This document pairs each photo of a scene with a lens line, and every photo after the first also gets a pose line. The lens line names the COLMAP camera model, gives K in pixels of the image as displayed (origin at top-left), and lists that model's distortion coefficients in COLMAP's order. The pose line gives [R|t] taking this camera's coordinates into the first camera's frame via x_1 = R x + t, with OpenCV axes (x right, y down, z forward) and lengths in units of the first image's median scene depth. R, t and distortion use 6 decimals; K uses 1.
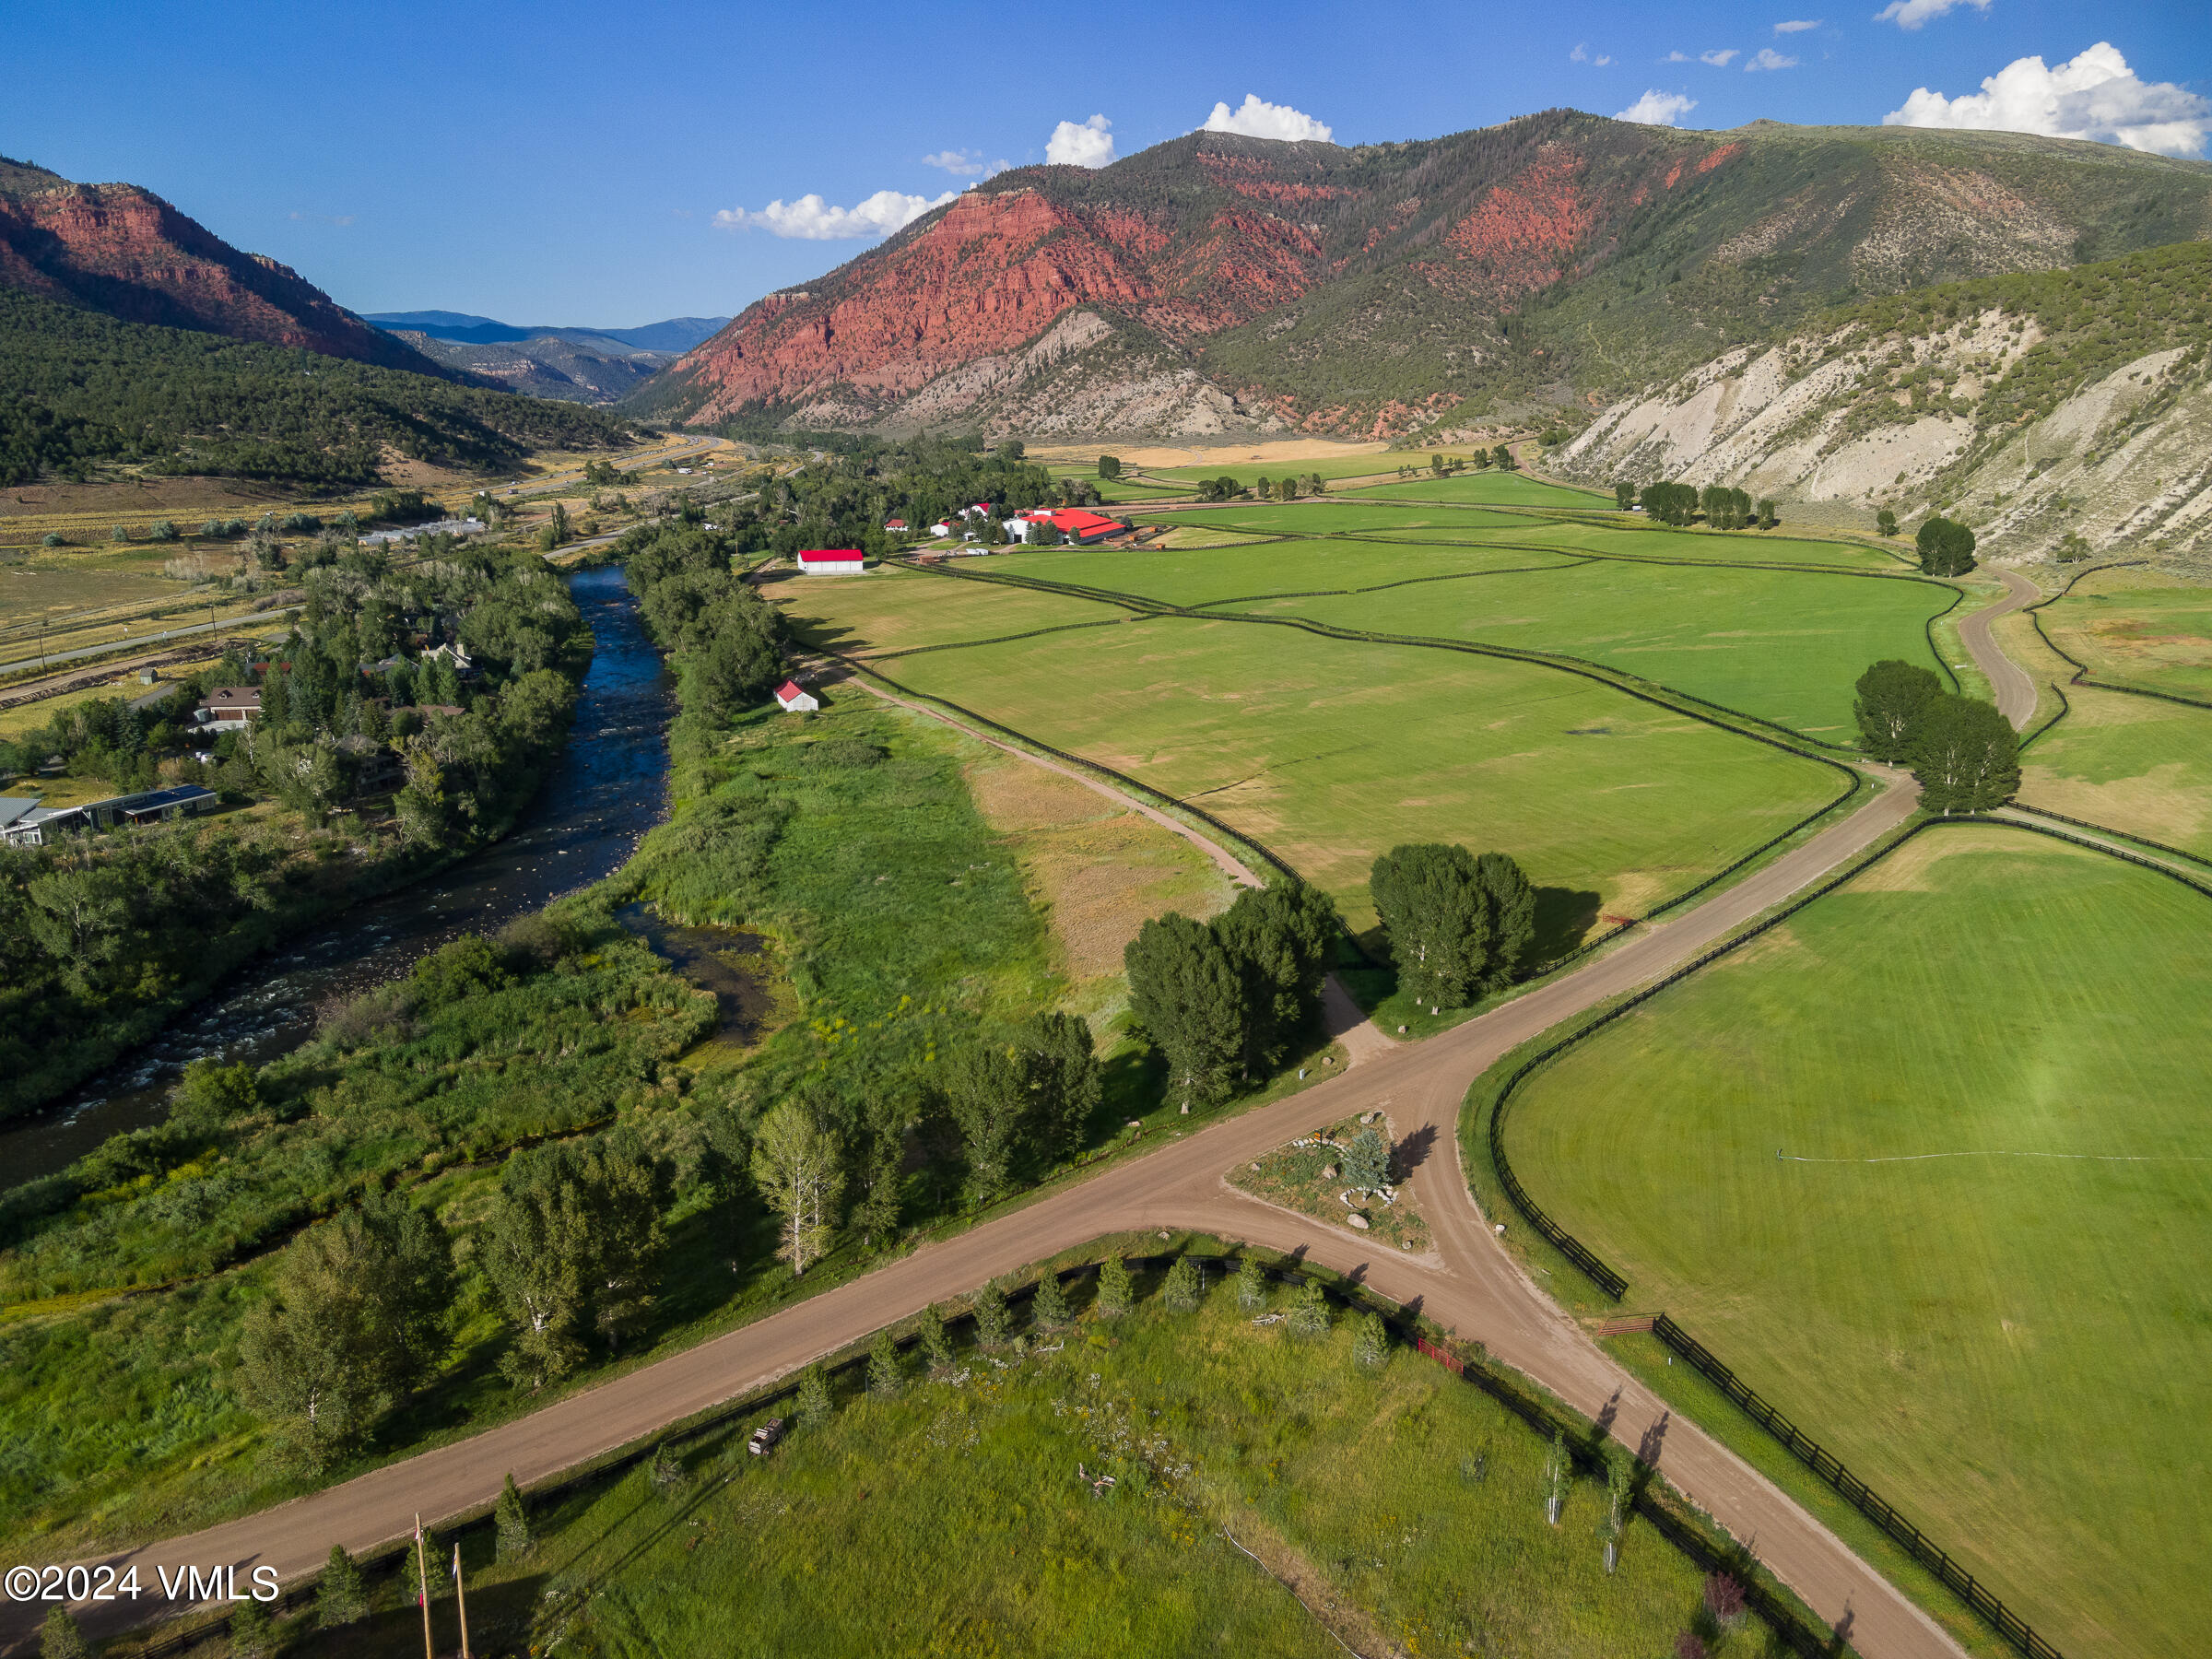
lens RADIAL K [[1857.3, 0, 1146.1], [0, 1857.3, 797.2], [0, 0, 1]] dist [0.010696, 0.072318]
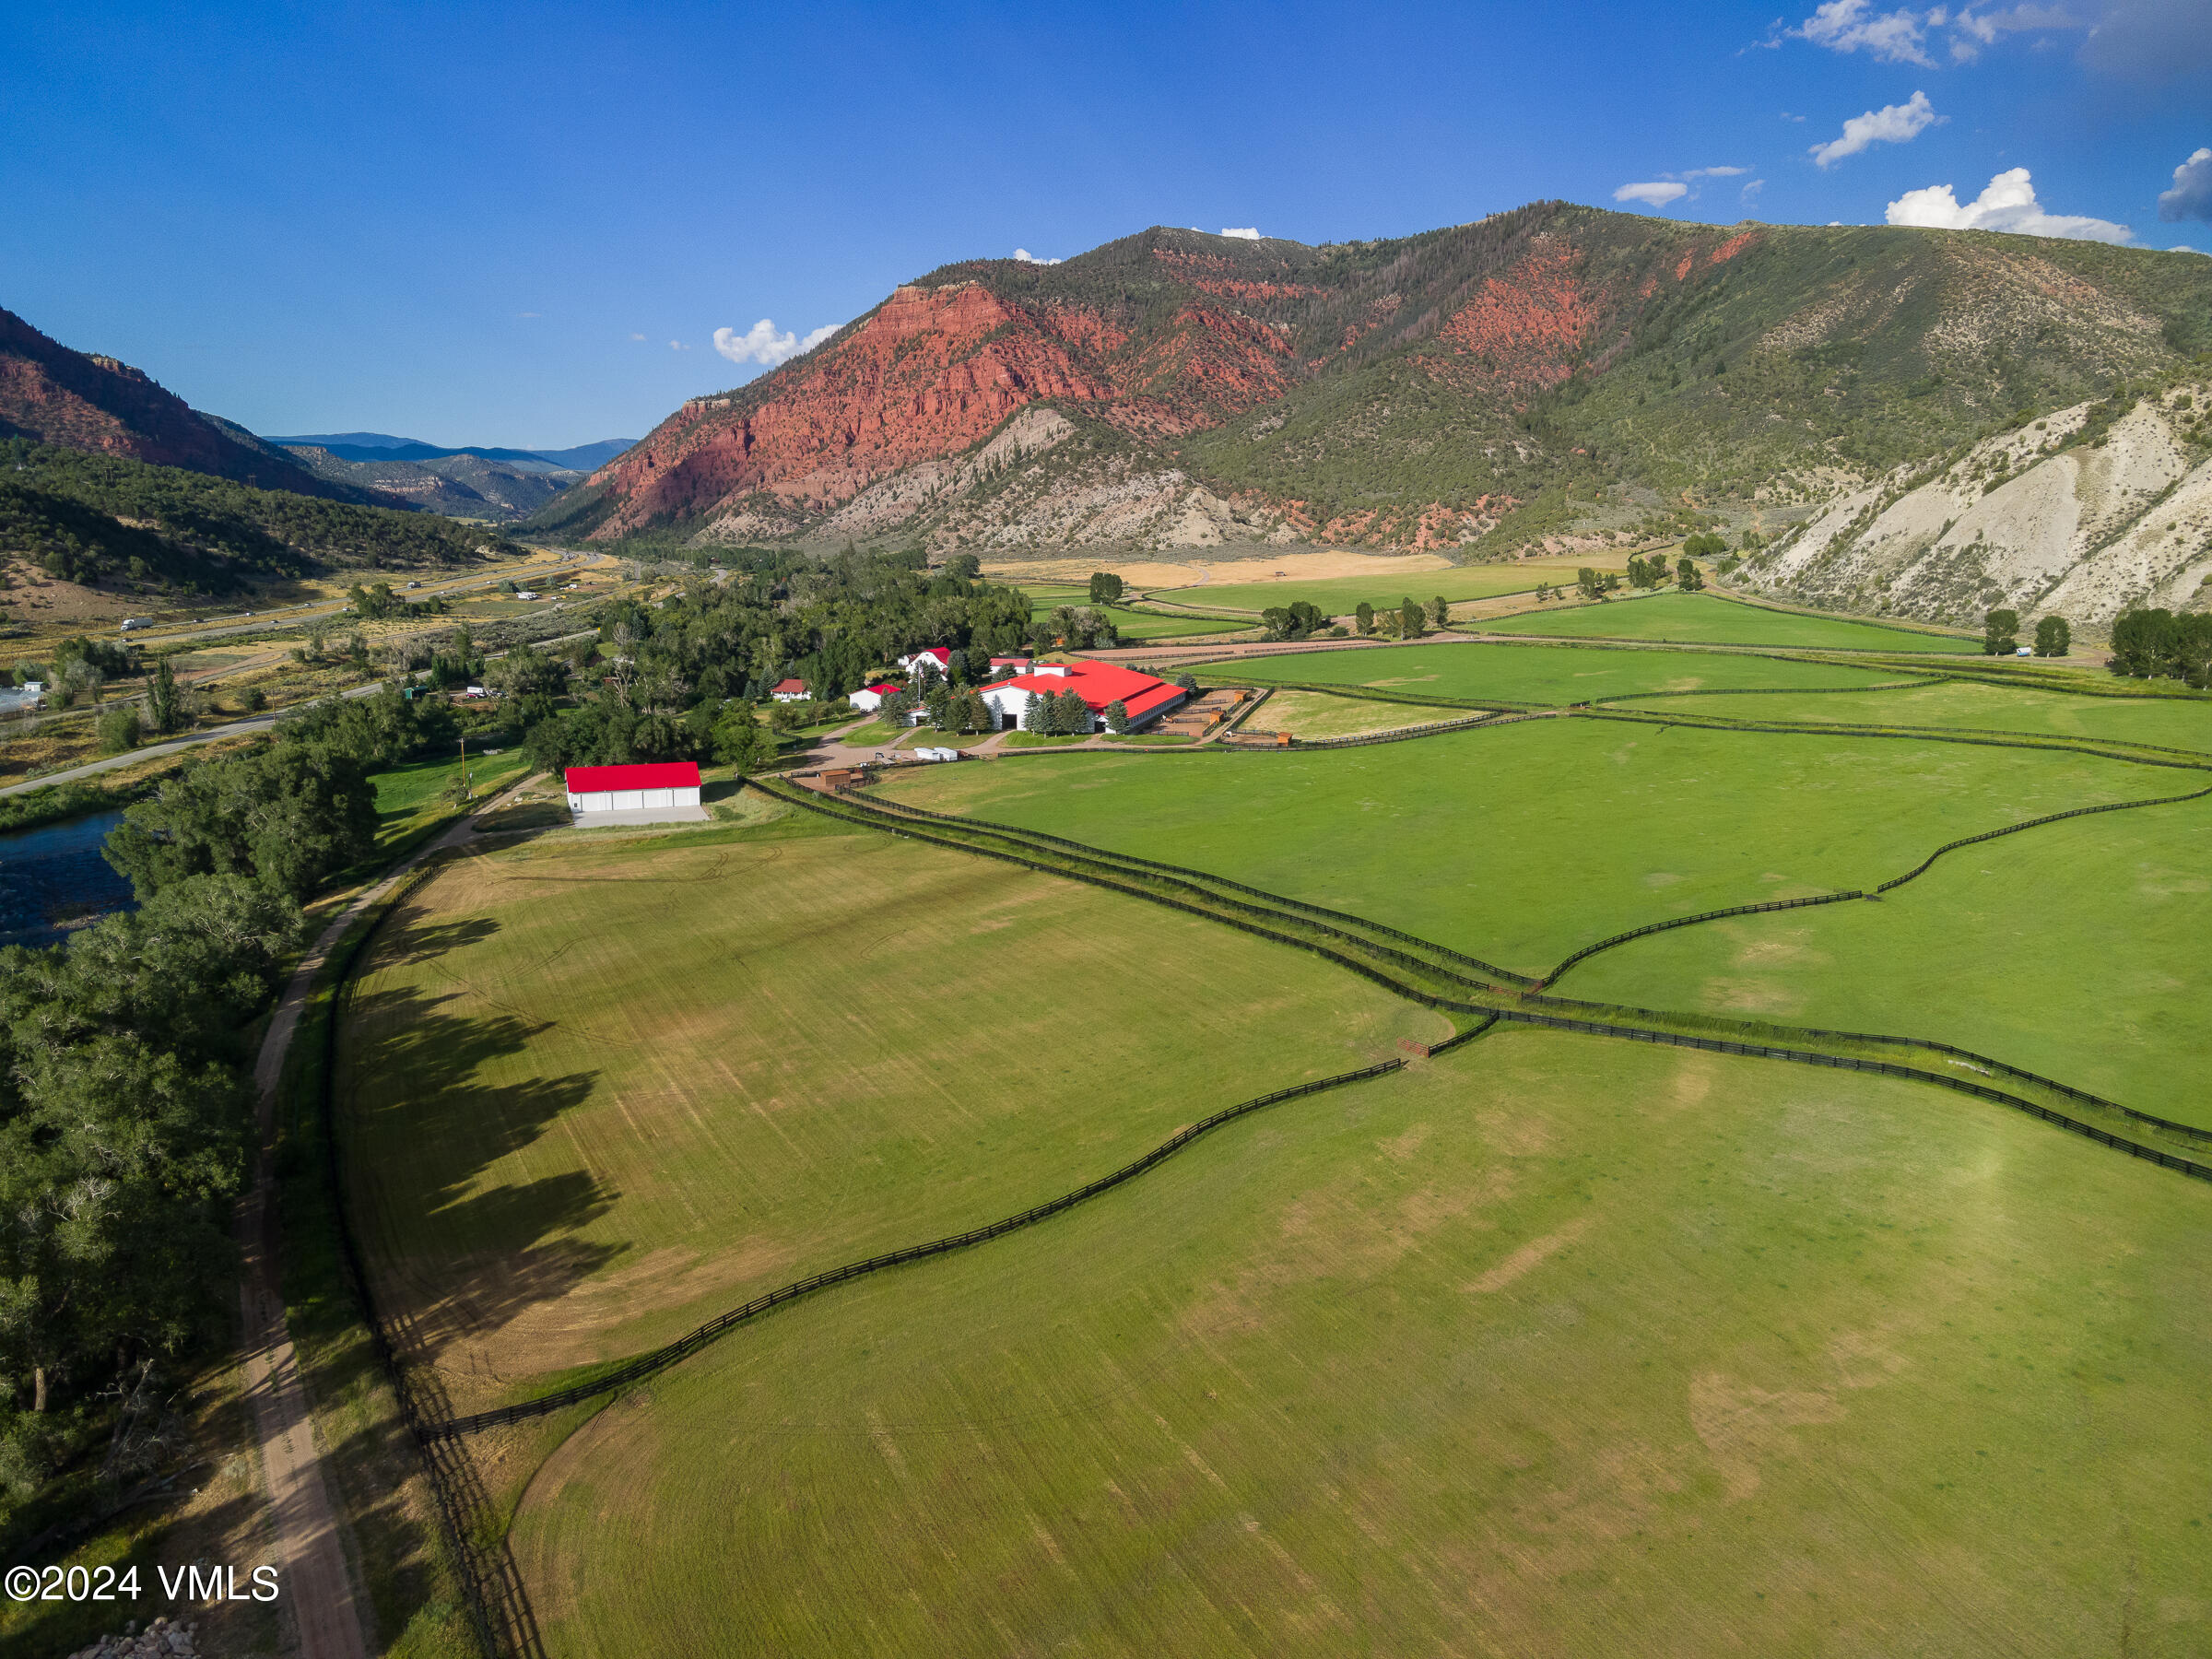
lens RADIAL K [[1857.3, 0, 1195.1], [0, 1857.3, 802.7], [0, 0, 1]] dist [0.010696, 0.072318]
pose [[0.998206, -0.012291, 0.058606, -0.016035], [0.015729, 0.998159, -0.058581, -0.028270], [-0.057778, 0.059398, 0.996561, 0.155696]]
